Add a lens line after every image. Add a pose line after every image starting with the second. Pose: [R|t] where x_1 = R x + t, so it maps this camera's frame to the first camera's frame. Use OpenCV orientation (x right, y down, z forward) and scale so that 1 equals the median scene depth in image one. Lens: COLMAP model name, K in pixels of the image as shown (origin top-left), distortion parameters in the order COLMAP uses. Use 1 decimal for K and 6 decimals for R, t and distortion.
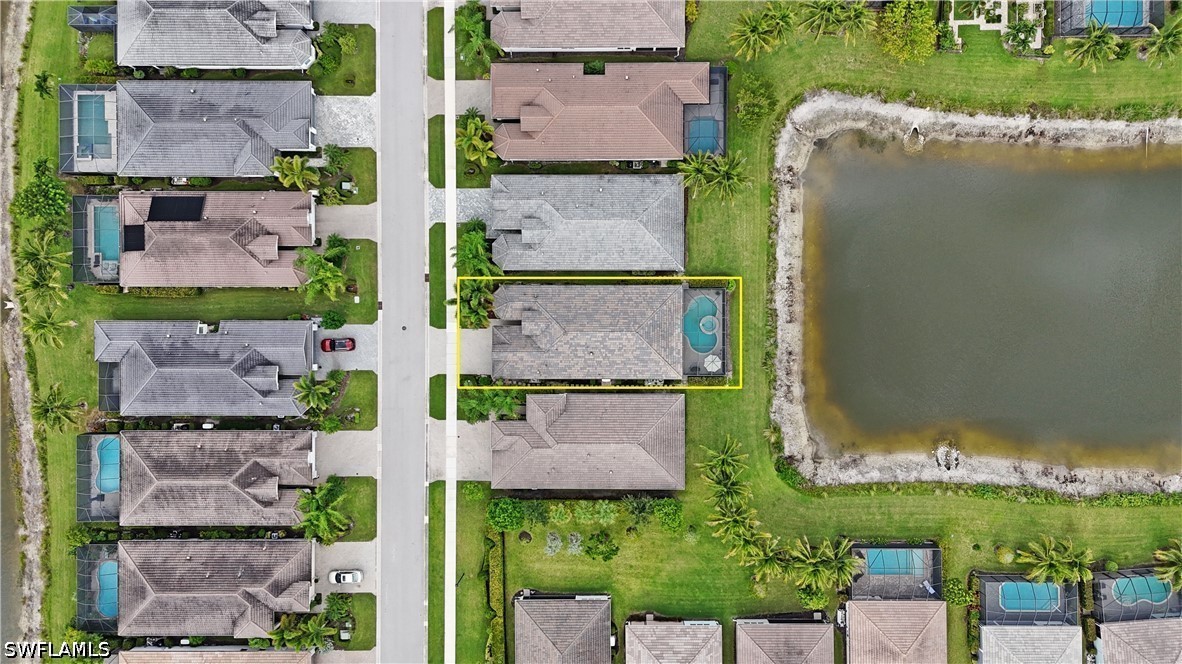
lens RADIAL K [[869.9, 0, 591.0], [0, 869.9, 332.0], [0, 0, 1]] dist [0.081278, -0.074007]
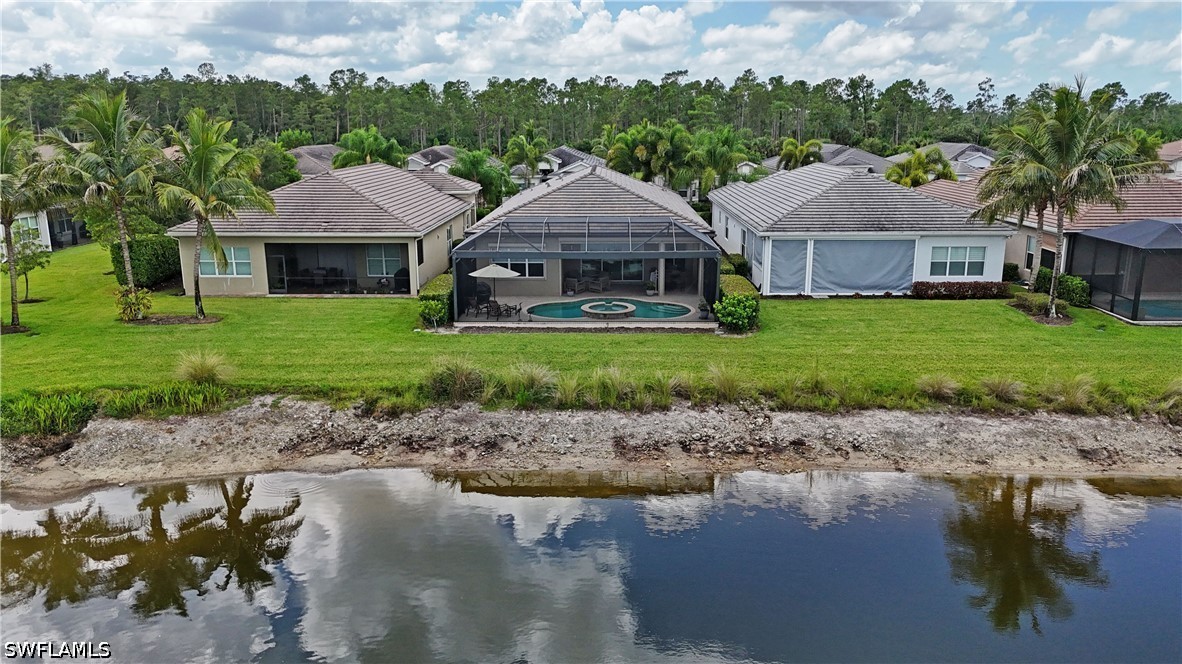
lens RADIAL K [[869.9, 0, 591.0], [0, 869.9, 332.0], [0, 0, 1]] dist [0.081278, -0.074007]
pose [[-0.019272, 0.250918, -0.967817, 0.461937], [-0.999814, -0.005096, 0.018587, -0.008084], [-0.000268, 0.967995, 0.250969, 0.917391]]
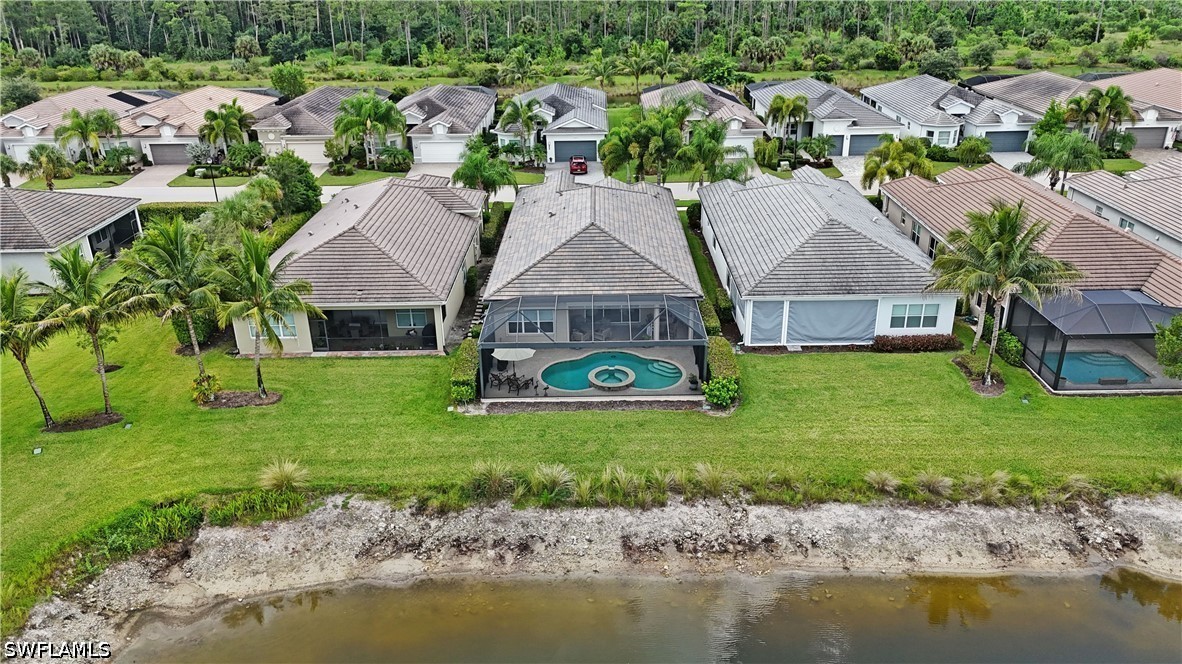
lens RADIAL K [[869.9, 0, 591.0], [0, 869.9, 332.0], [0, 0, 1]] dist [0.081278, -0.074007]
pose [[-0.001411, 0.416145, -0.909297, 0.481927], [-0.999924, 0.010578, 0.006393, -0.001902], [0.012279, 0.909237, 0.416098, 0.811706]]
